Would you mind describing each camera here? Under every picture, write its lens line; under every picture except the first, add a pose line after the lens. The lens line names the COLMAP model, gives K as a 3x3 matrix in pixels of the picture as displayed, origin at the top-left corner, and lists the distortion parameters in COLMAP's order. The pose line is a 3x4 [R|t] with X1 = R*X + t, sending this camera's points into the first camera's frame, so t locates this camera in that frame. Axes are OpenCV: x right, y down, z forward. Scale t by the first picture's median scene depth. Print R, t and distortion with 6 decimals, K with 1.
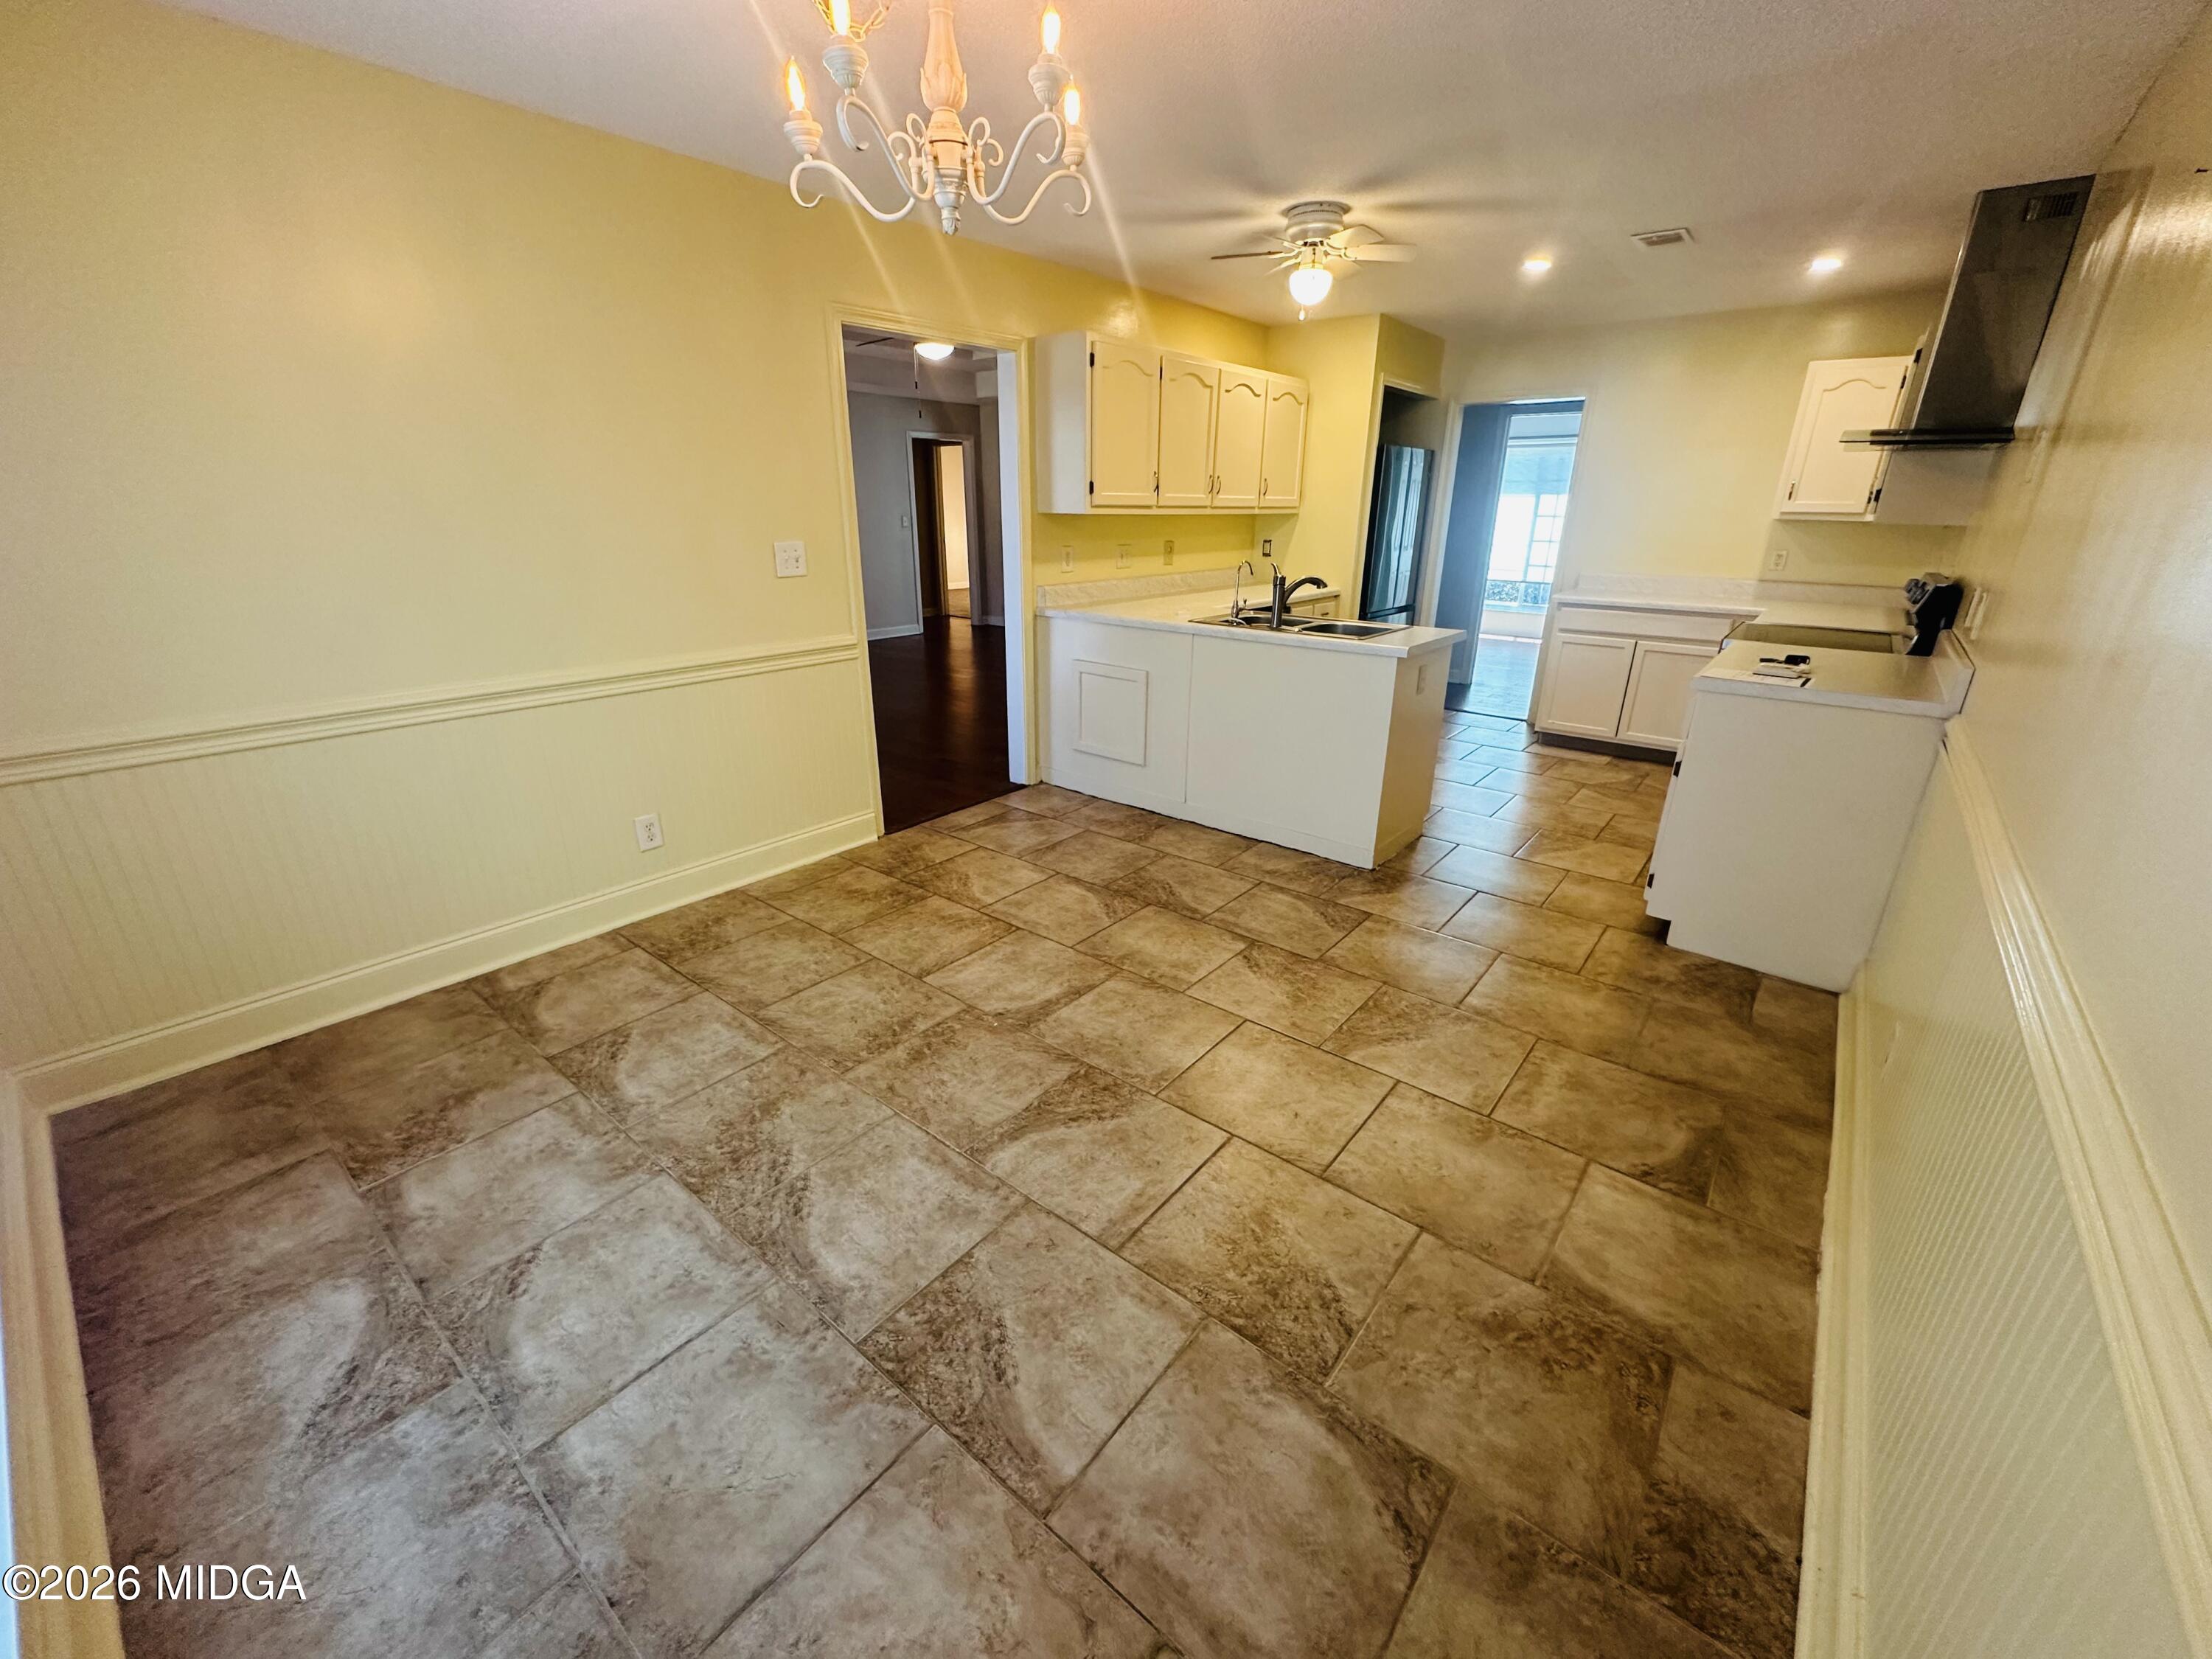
lens RADIAL K [[888.1, 0, 1106.9], [0, 888.1, 827.2], [0, 0, 1]] dist [-0.002563, -0.000706]
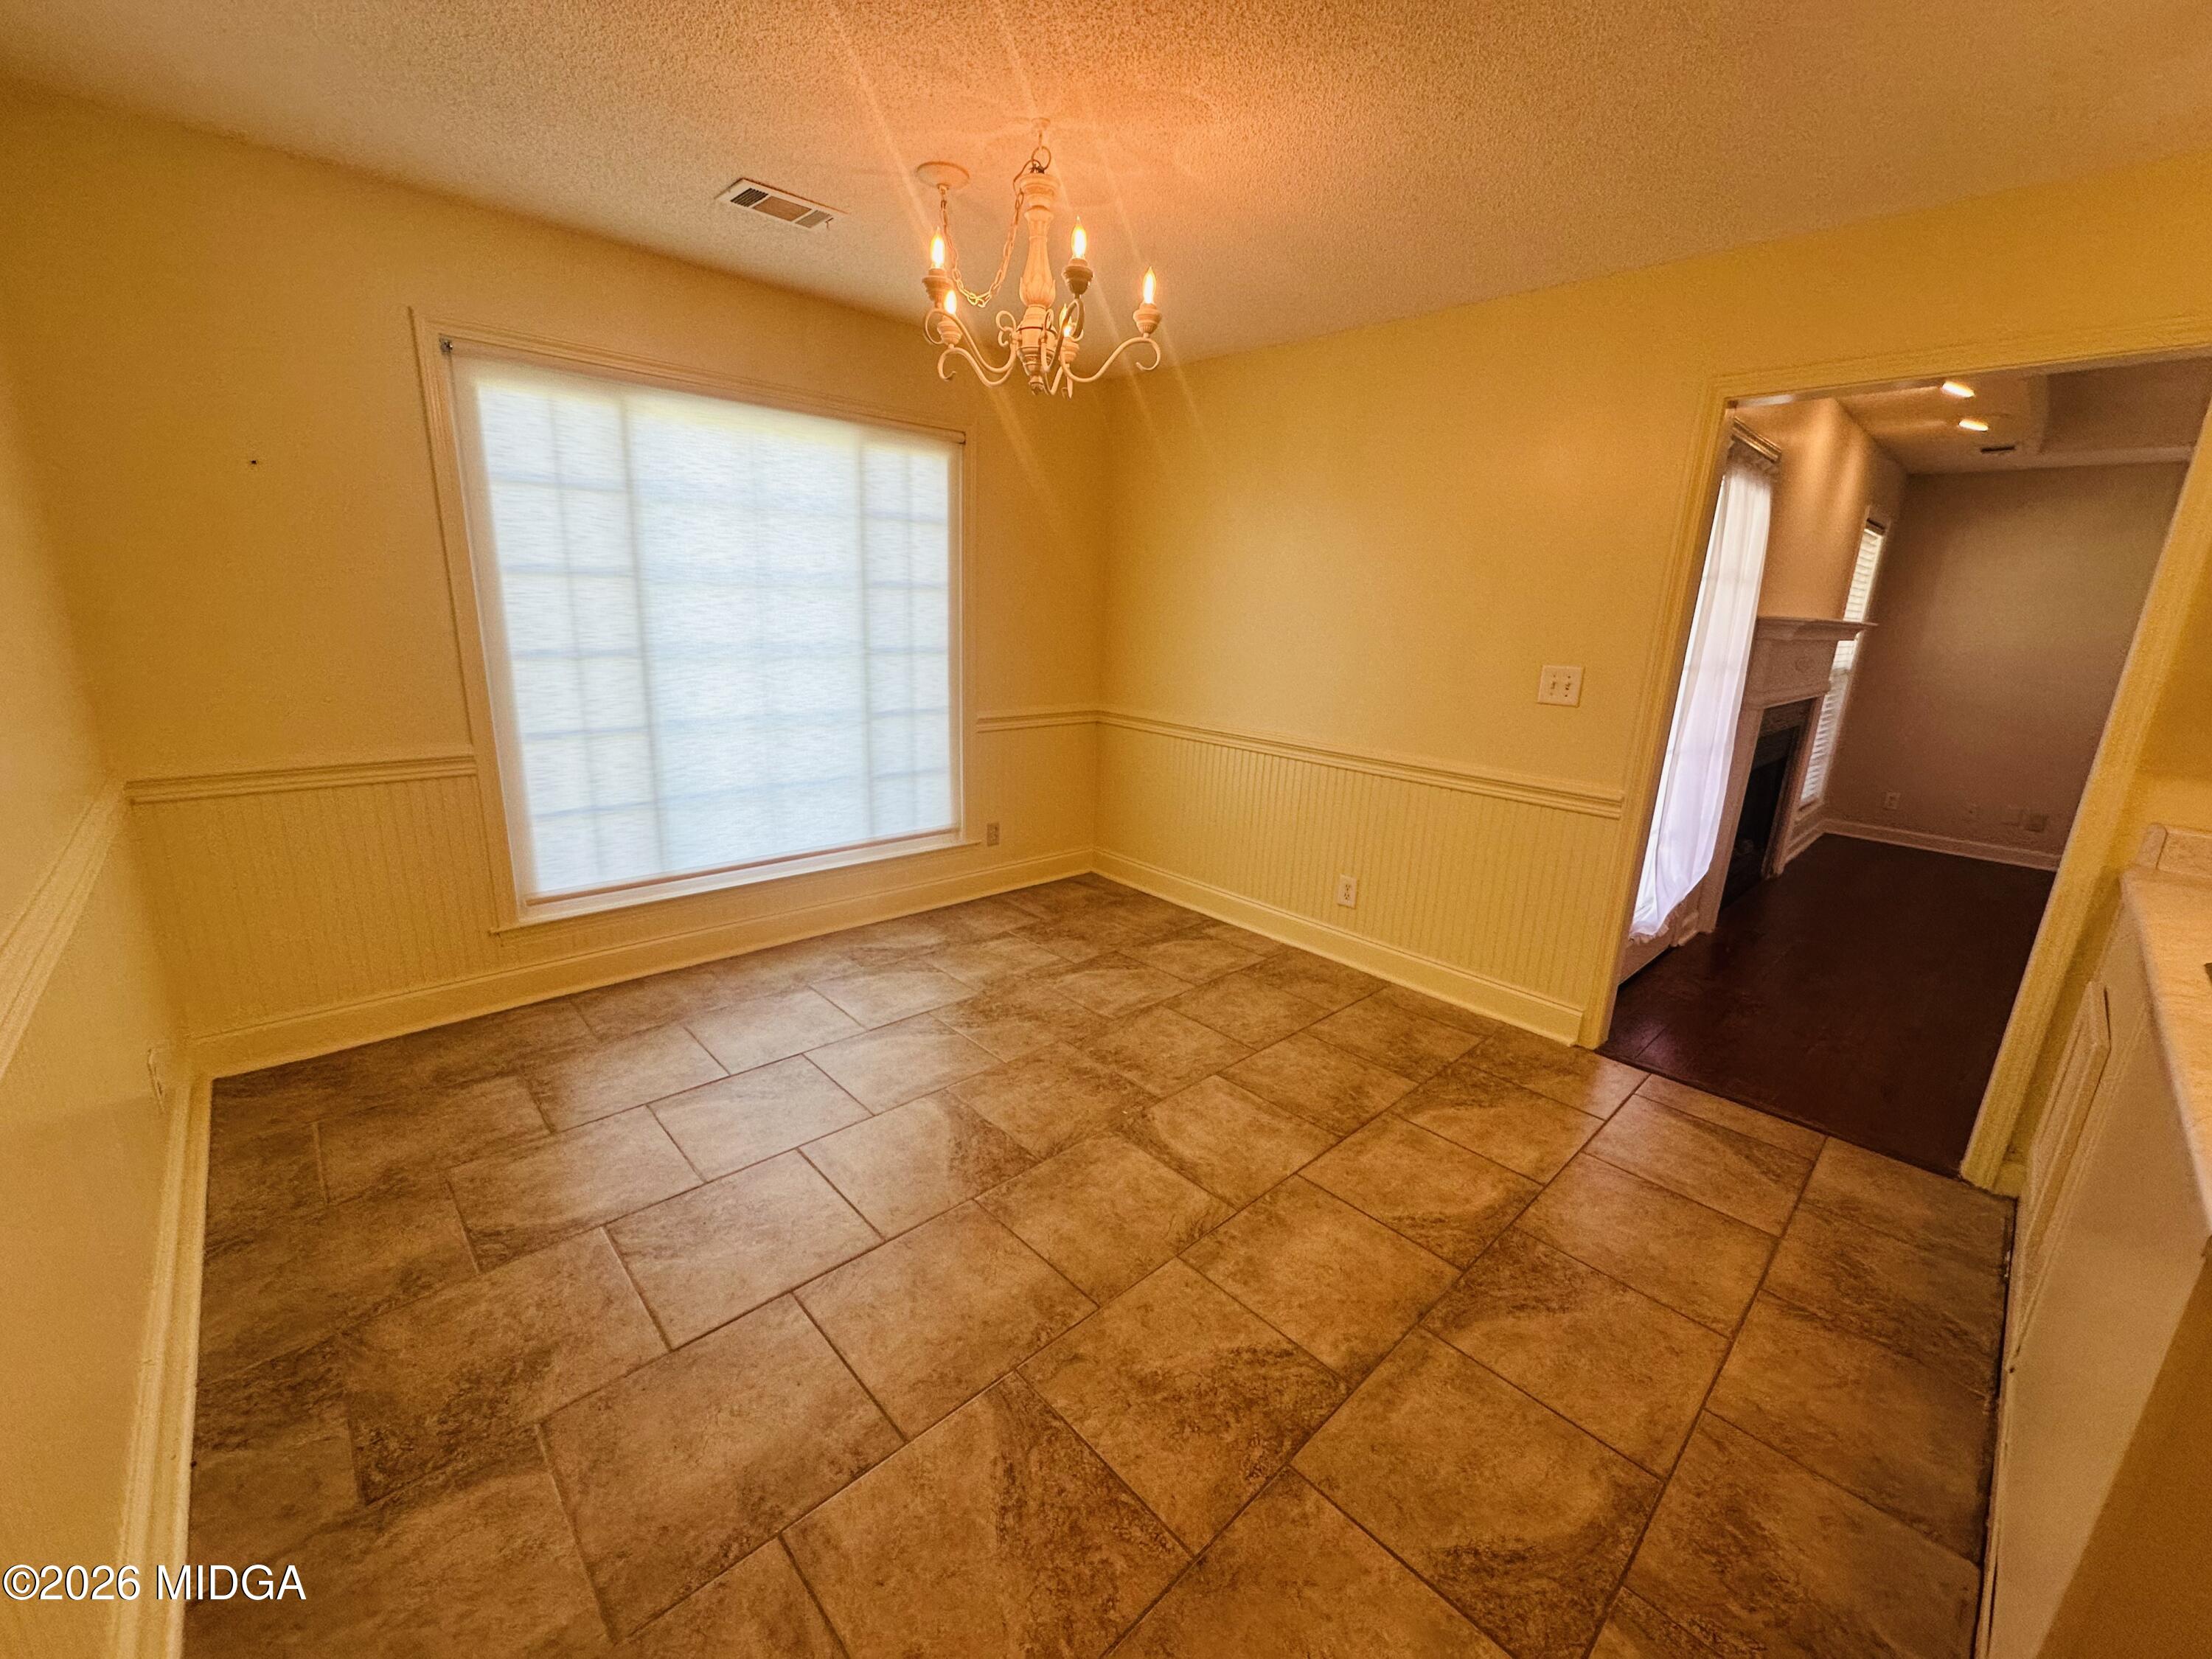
lens RADIAL K [[888.1, 0, 1106.9], [0, 888.1, 827.2], [0, 0, 1]] dist [-0.002563, -0.000706]
pose [[-0.133885, 0.234317, -0.962897, 0.750698], [-0.381492, 0.884577, 0.268303, -0.314827], [0.914625, 0.403260, -0.029042, 0.873872]]
